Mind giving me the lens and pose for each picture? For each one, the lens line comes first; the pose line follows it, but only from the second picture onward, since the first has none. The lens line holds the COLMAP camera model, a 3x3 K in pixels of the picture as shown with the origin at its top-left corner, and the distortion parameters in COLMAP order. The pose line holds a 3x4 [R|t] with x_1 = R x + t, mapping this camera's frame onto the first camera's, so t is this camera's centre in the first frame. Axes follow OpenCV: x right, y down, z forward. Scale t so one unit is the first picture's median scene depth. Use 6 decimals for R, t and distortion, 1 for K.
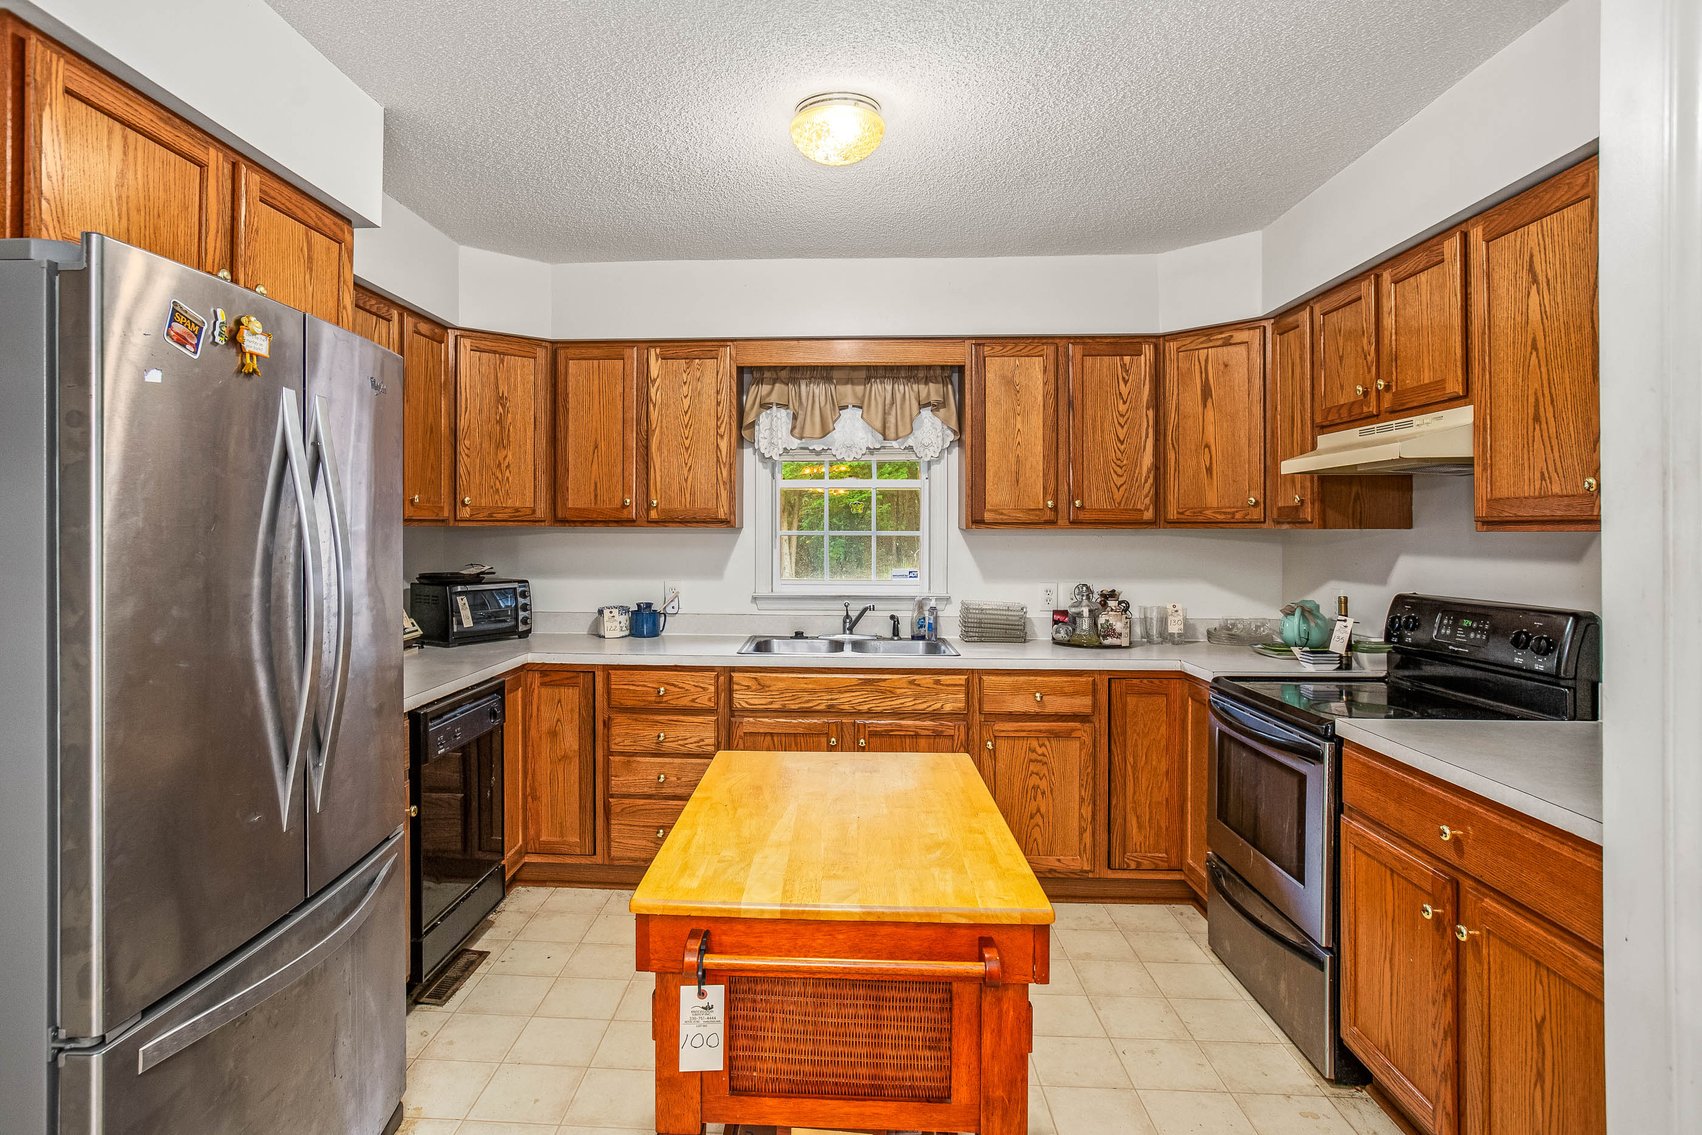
lens RADIAL K [[873.2, 0, 851.0], [0, 873.2, 537.9], [0, 0, 1]] dist [-0.049951, 0.030323]
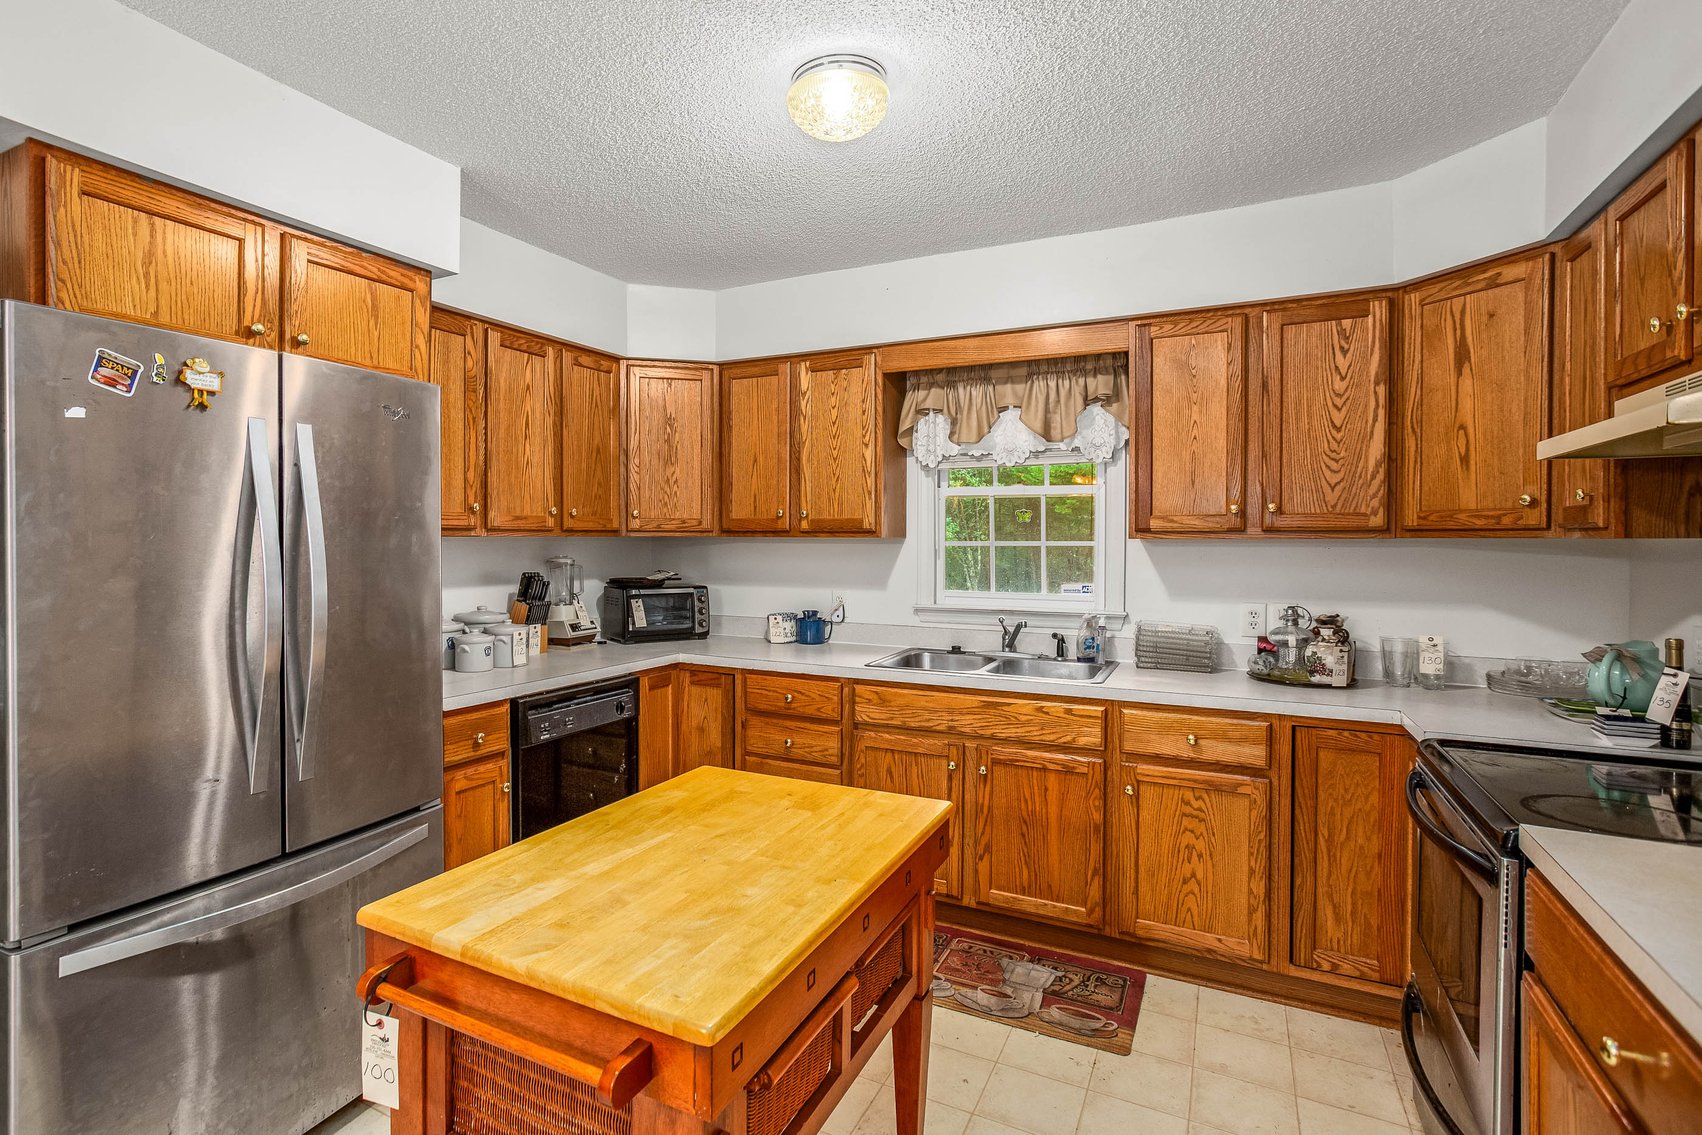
lens RADIAL K [[835.2, 0, 784.9], [0, 835.2, 557.2], [0, 0, 1]] dist [-0.033427, 0.021709]
pose [[0.906494, 0.008694, -0.422128, 0.176844], [-0.004127, 0.999923, 0.011730, -0.000118], [0.422198, -0.008891, 0.906460, 0.104857]]
